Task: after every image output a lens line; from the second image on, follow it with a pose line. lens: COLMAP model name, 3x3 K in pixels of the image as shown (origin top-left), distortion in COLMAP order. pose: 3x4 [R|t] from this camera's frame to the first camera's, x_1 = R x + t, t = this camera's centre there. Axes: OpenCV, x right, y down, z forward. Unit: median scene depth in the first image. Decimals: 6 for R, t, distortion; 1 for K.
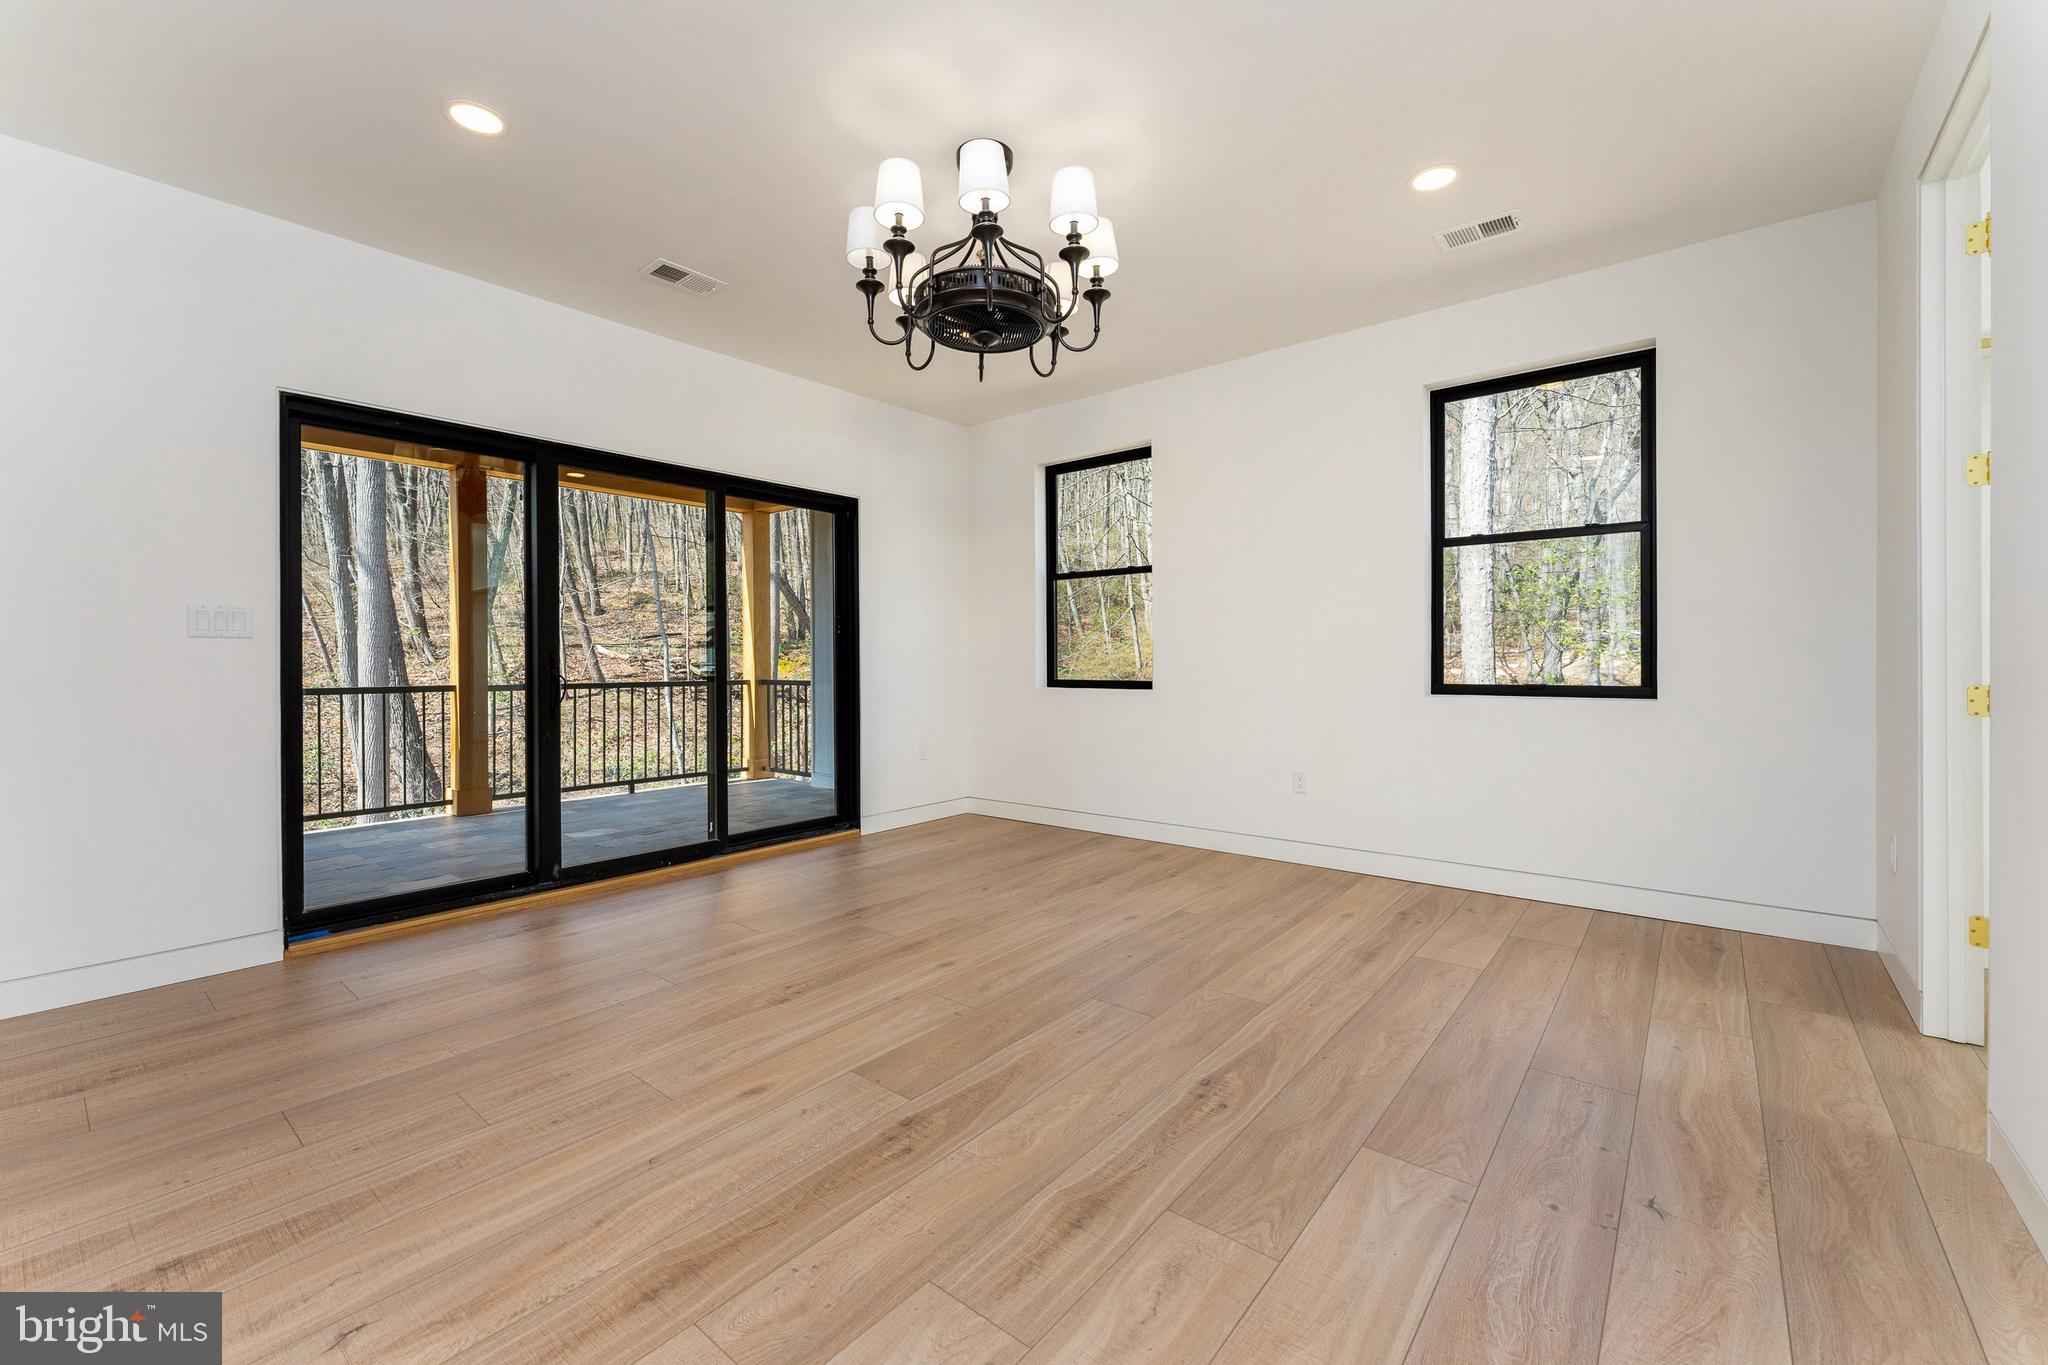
lens RADIAL K [[827.9, 0, 1024.4], [0, 827.9, 673.5], [0, 0, 1]] dist [0.001577, 0.000102]
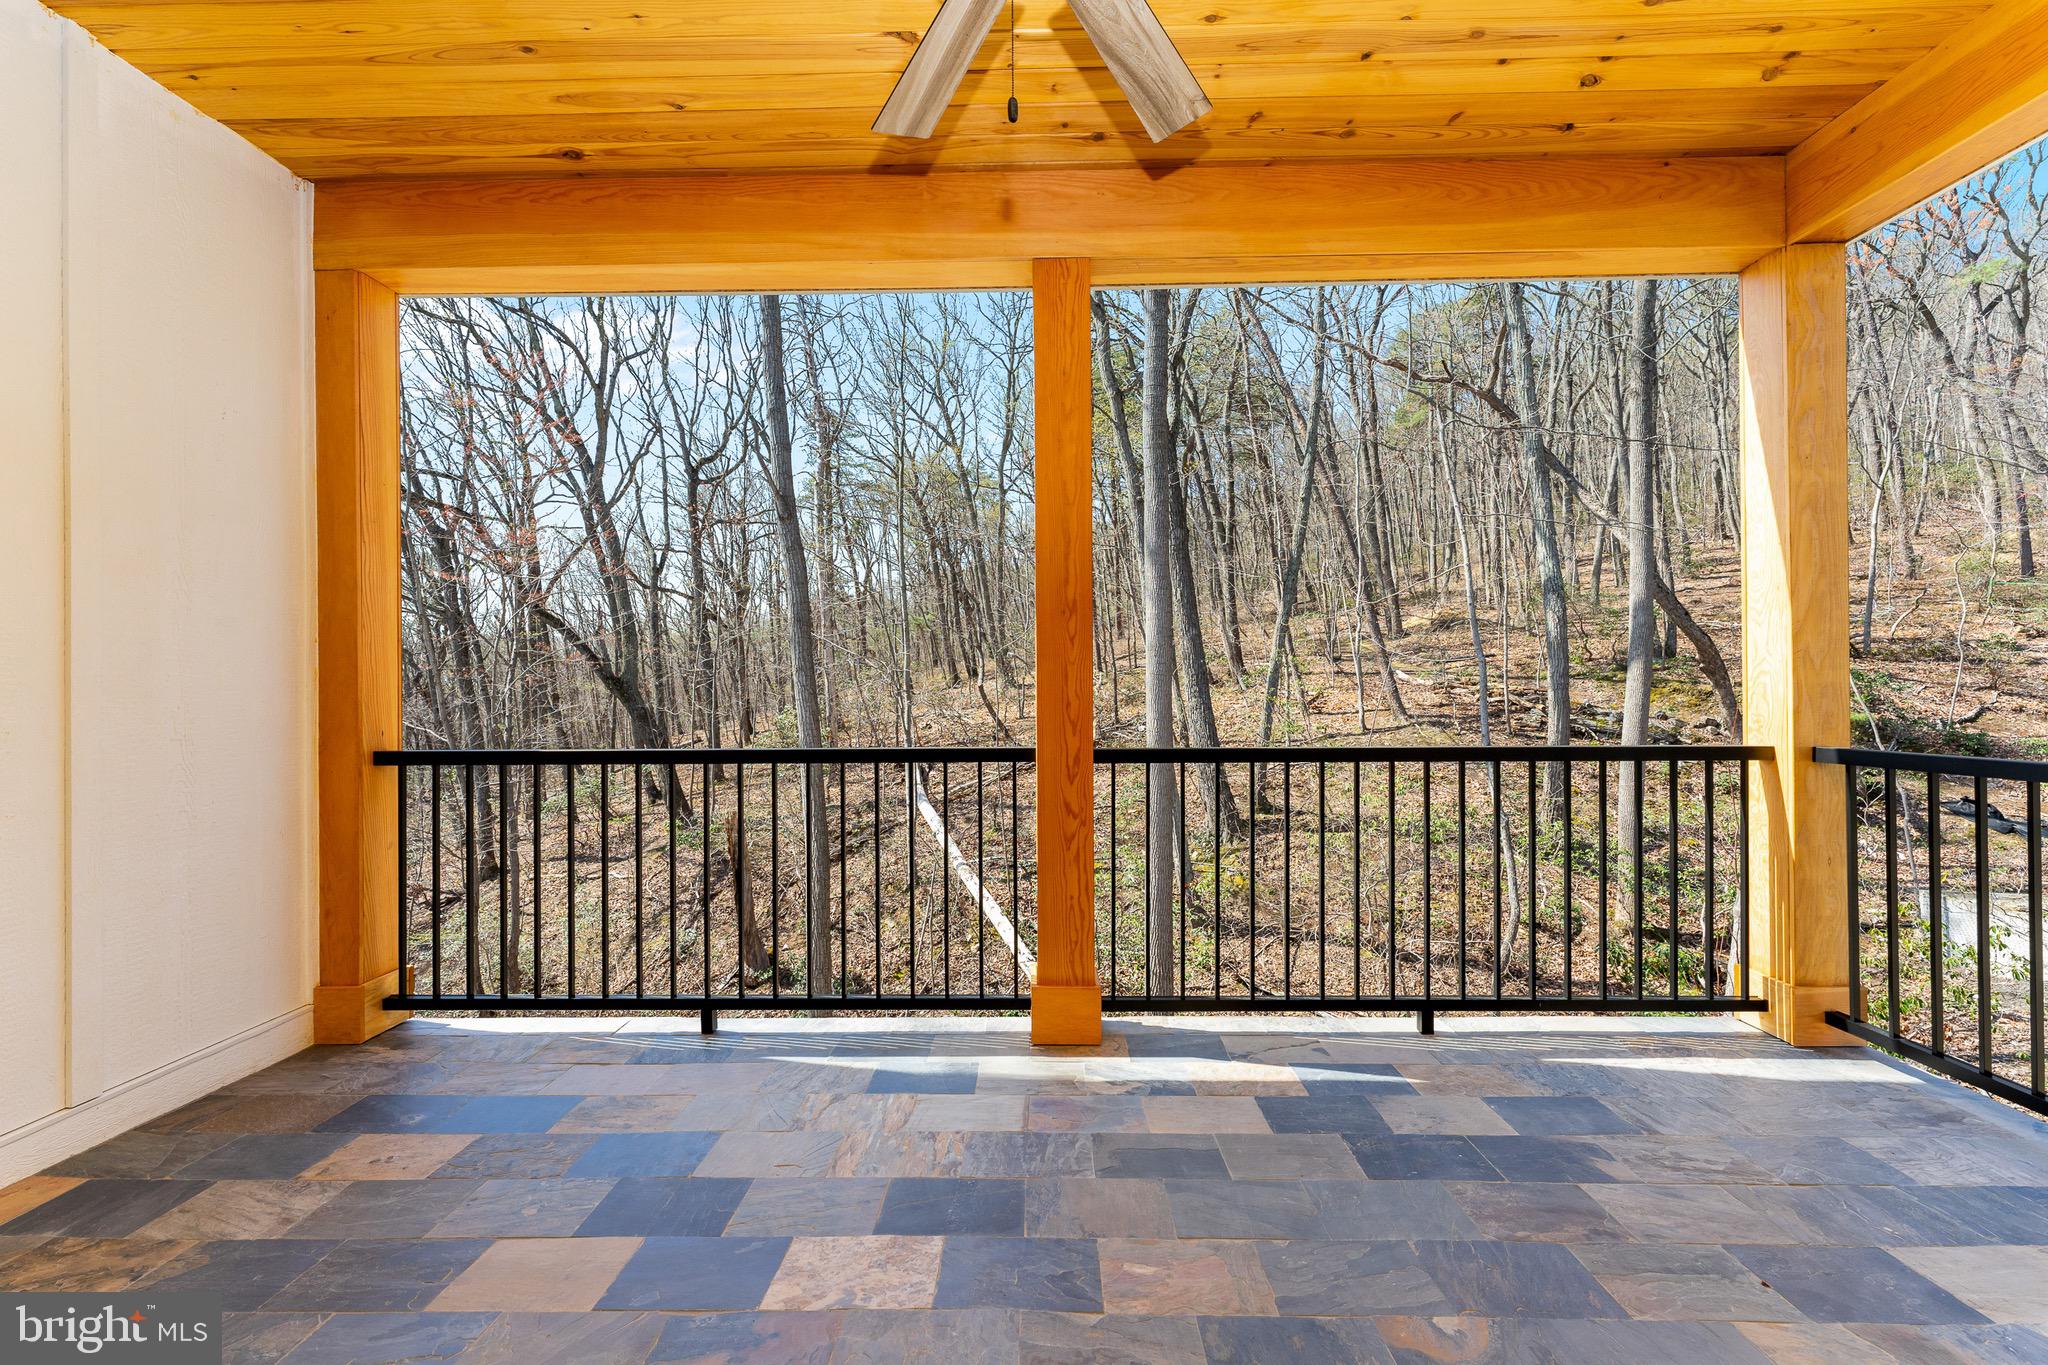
lens RADIAL K [[827.9, 0, 1025.3], [0, 827.9, 691.9], [0, 0, 1]] dist [0.001577, 0.000102]
pose [[0.618856, -0.003959, -0.785495, -0.061041], [-0.003701, 0.999962, -0.007956, -0.002761], [0.785496, 0.007831, 0.618817, 0.130899]]
